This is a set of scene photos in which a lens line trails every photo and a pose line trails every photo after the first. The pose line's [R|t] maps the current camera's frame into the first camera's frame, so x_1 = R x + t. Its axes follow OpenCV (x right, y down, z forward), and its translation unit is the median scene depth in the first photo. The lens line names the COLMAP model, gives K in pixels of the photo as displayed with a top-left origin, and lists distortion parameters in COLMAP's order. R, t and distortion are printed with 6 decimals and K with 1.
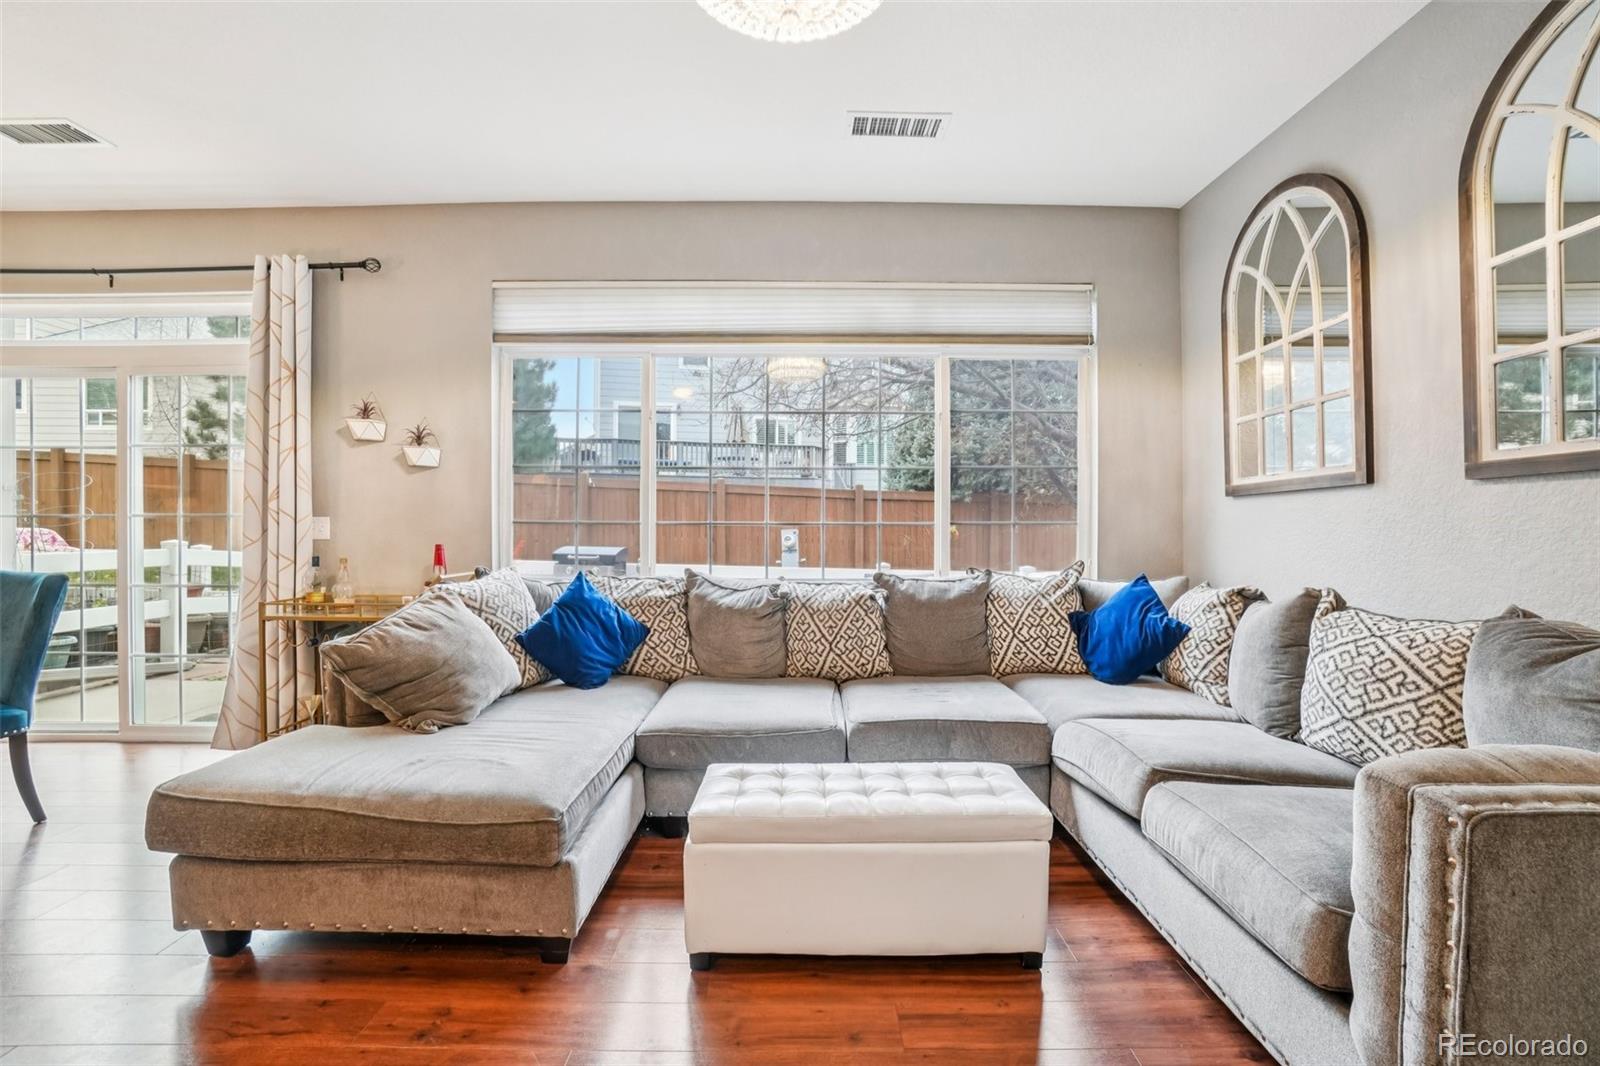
lens RADIAL K [[714.3, 0, 801.4], [0, 714.3, 541.1], [0, 0, 1]] dist [-0.069855, 0.023532]
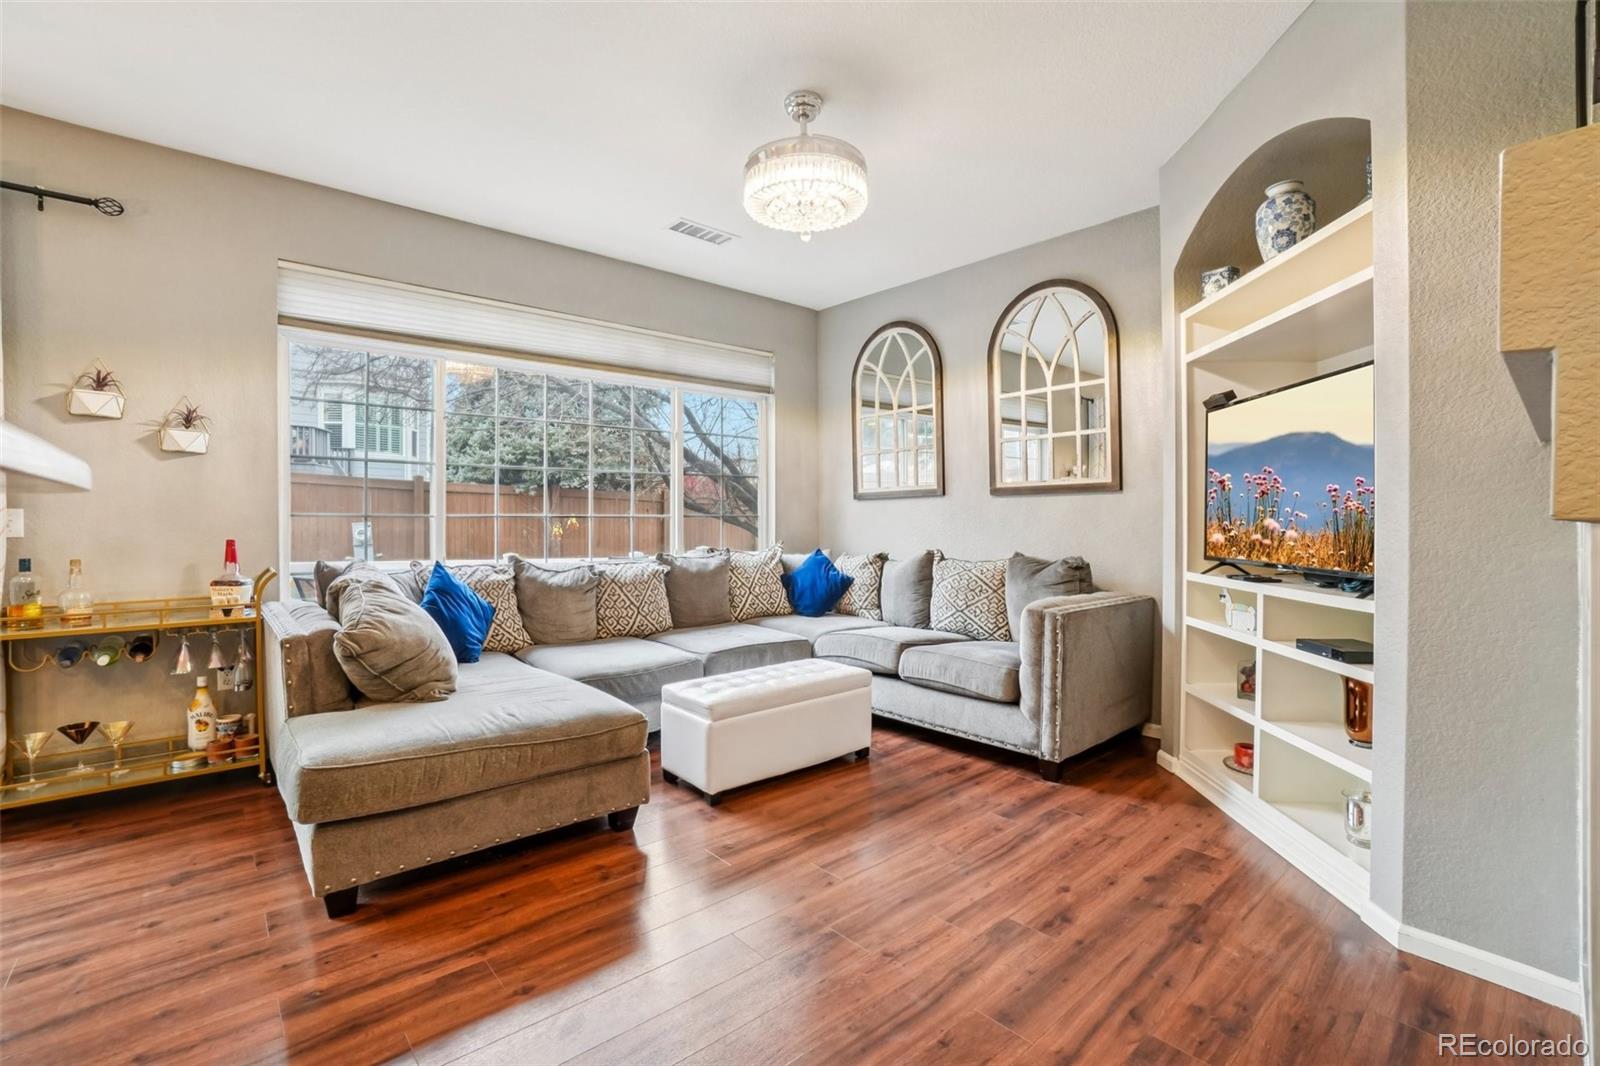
lens RADIAL K [[714.3, 0, 801.4], [0, 714.3, 541.1], [0, 0, 1]] dist [-0.069855, 0.023532]
pose [[0.751045, -0.023769, 0.659824, -0.640106], [0.016166, 0.999714, 0.017612, 0.002862], [-0.660054, -0.002561, 0.751214, -0.191506]]
